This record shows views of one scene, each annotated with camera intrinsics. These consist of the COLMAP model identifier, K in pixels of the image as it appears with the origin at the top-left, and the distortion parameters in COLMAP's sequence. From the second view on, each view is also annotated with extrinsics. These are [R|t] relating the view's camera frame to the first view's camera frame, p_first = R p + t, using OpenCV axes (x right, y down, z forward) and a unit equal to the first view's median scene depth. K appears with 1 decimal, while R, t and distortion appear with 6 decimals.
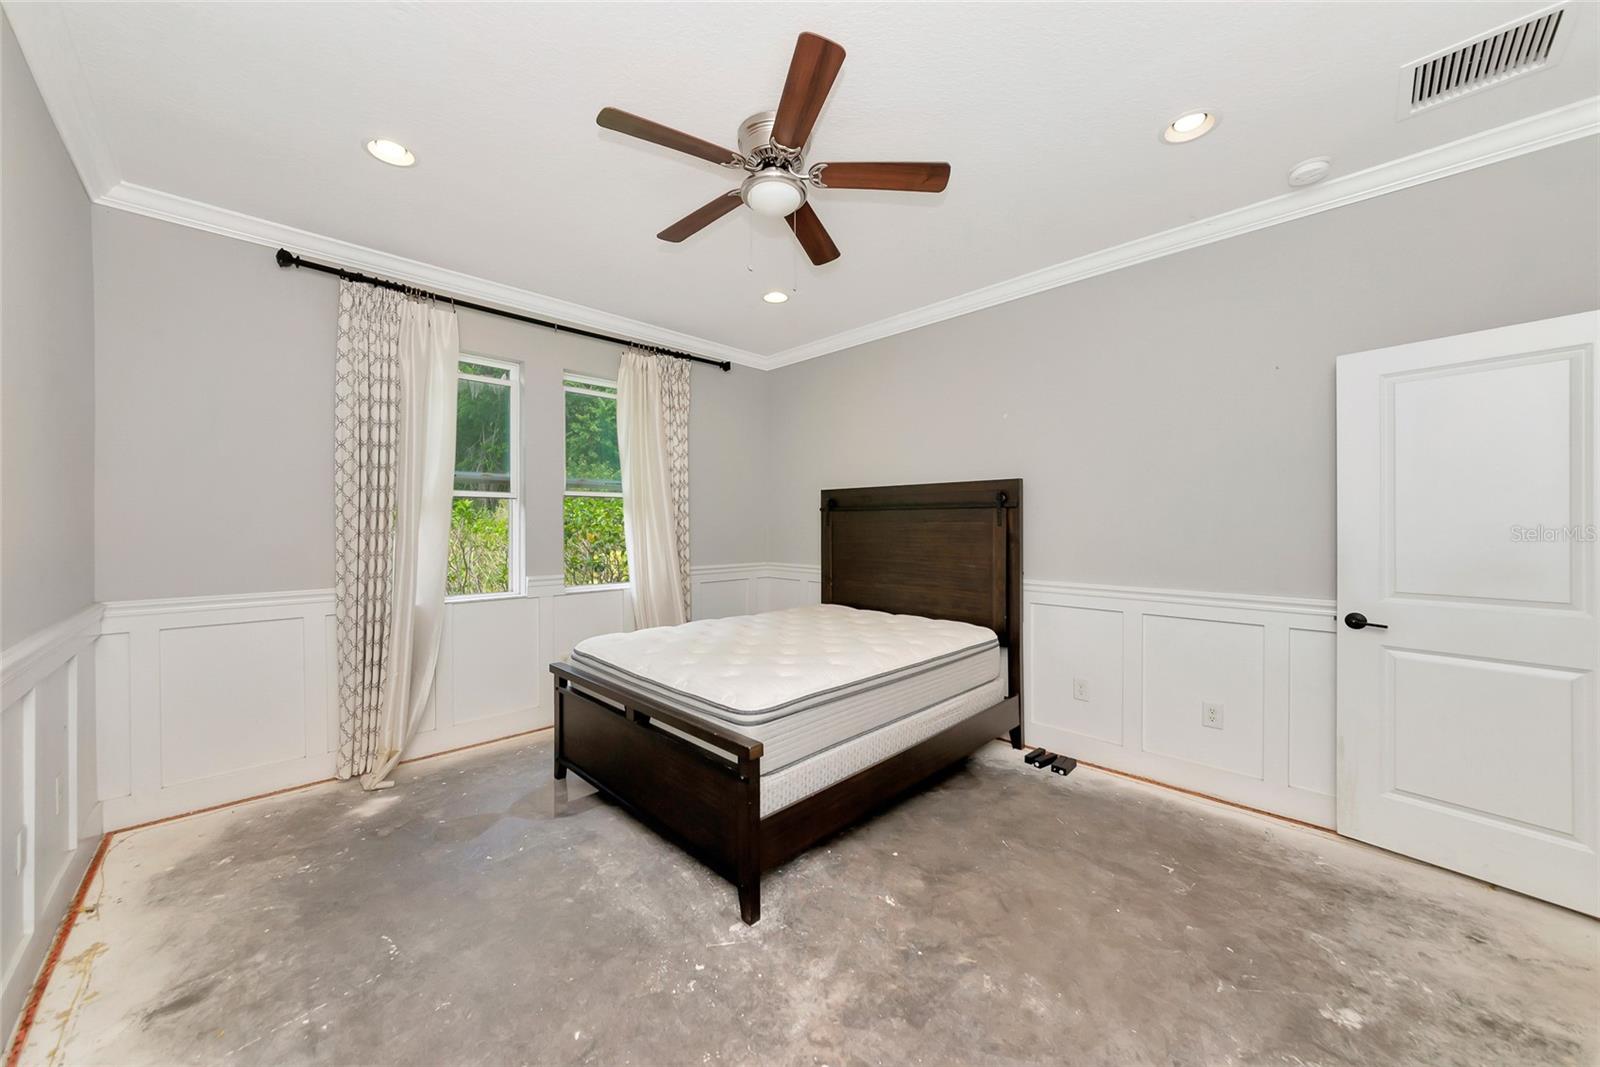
lens RADIAL K [[587.1, 0, 800.0], [0, 587.1, 533.5], [0, 0, 1]] dist [0.000482, 0.000089]
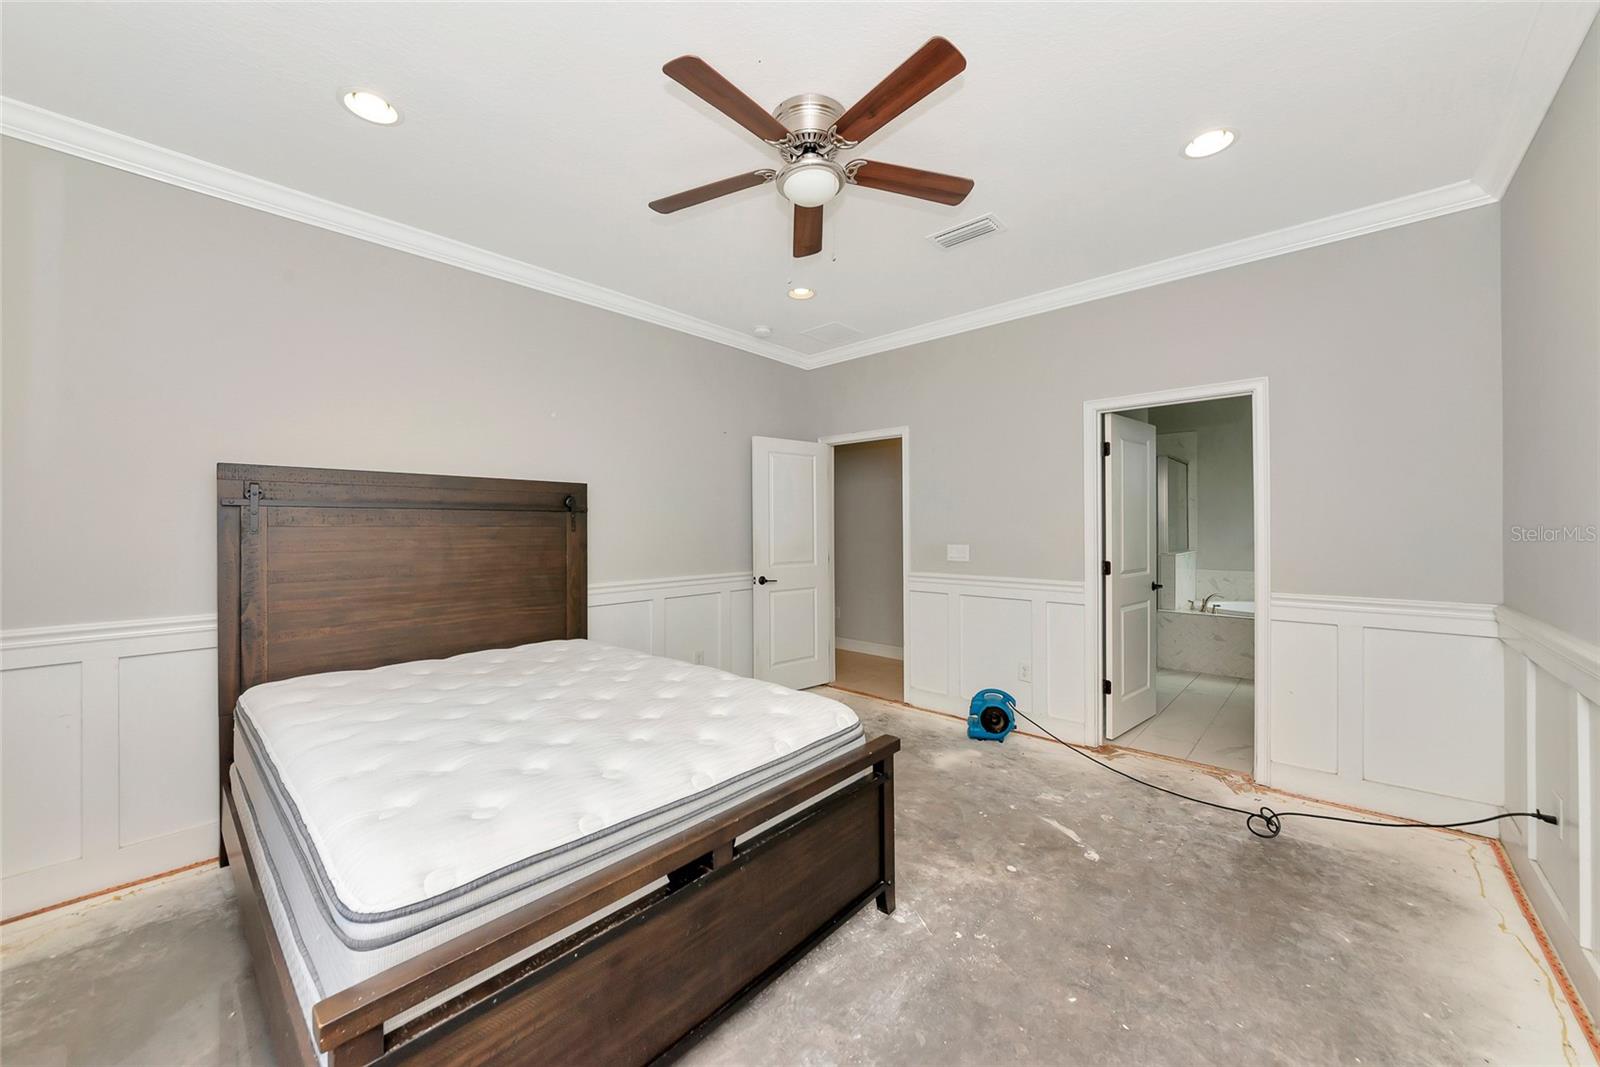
lens RADIAL K [[582.2, 0, 800.0], [0, 582.2, 533.5], [0, 0, 1]] dist [-0.001841, -0.000019]
pose [[-0.051061, -0.010940, 0.998636, -1.039986], [0.019586, 0.999737, 0.011954, -0.021524], [-0.998503, 0.020170, -0.050834, 1.130785]]
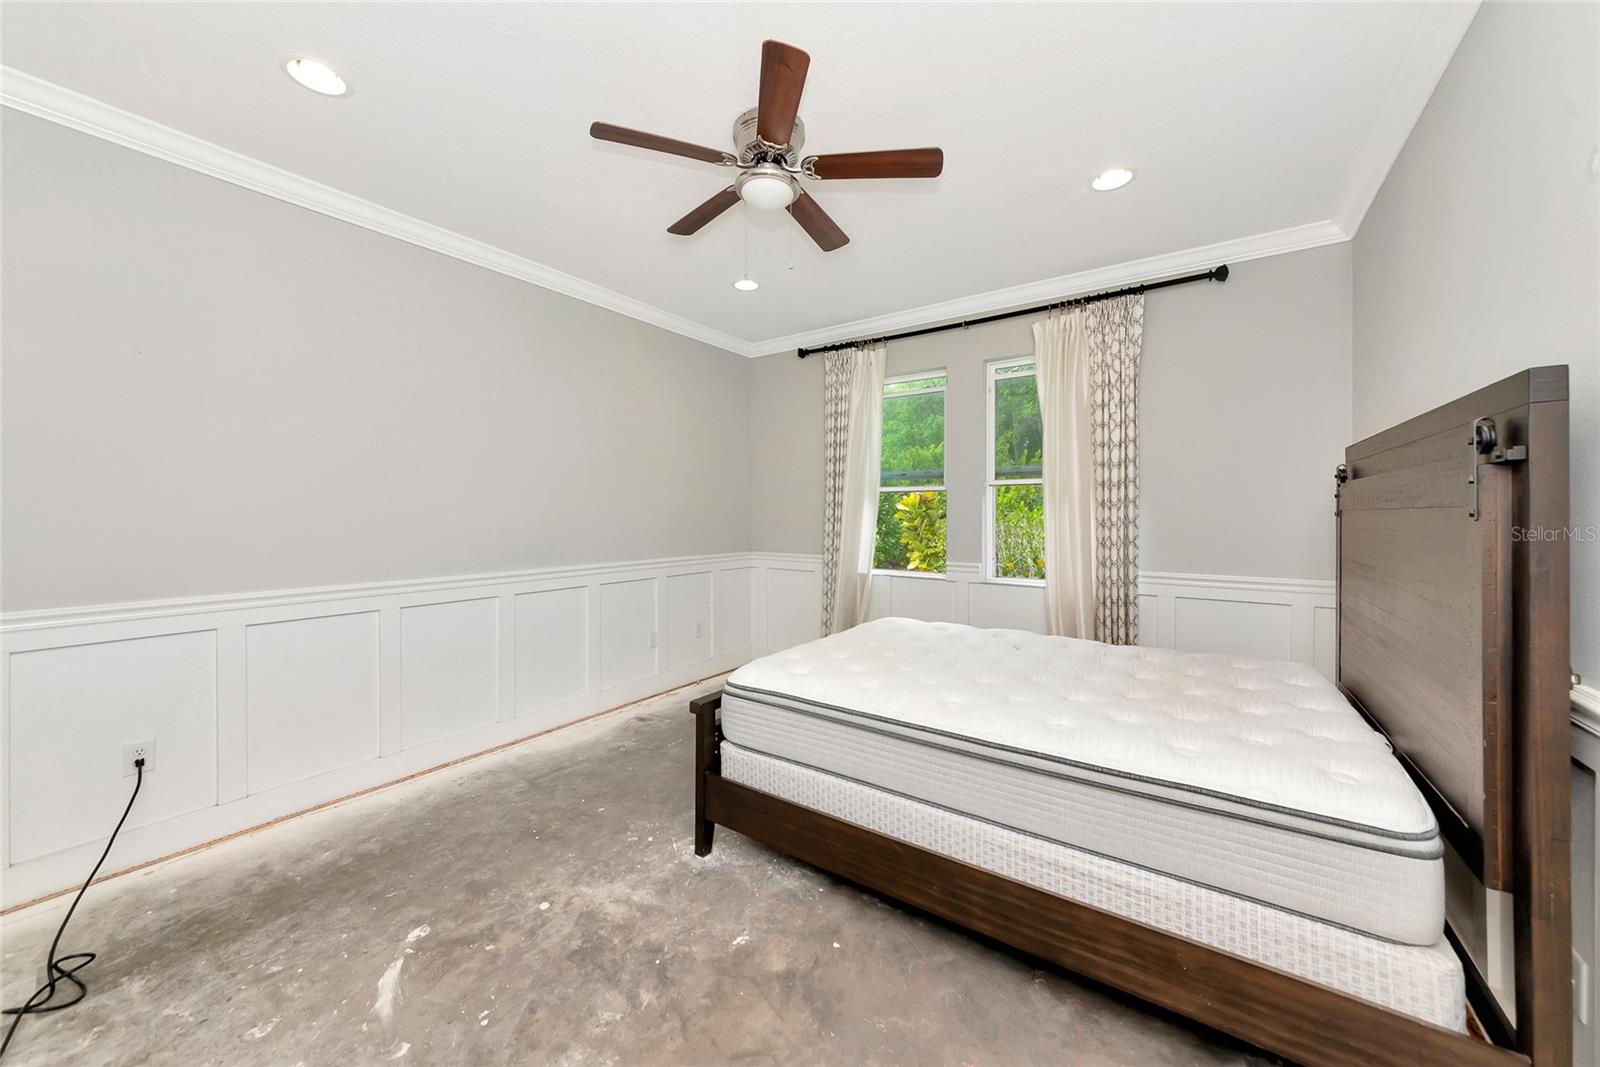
lens RADIAL K [[596.0, 0, 776.7], [0, 596.0, 522.9], [0, 0, 1]] dist [0.000119, 0.000058]
pose [[0.141847, 0.016666, -0.989748, 1.038851], [-0.015992, 0.999766, 0.014543, -0.015778], [0.989759, 0.013765, 0.142080, 0.918254]]
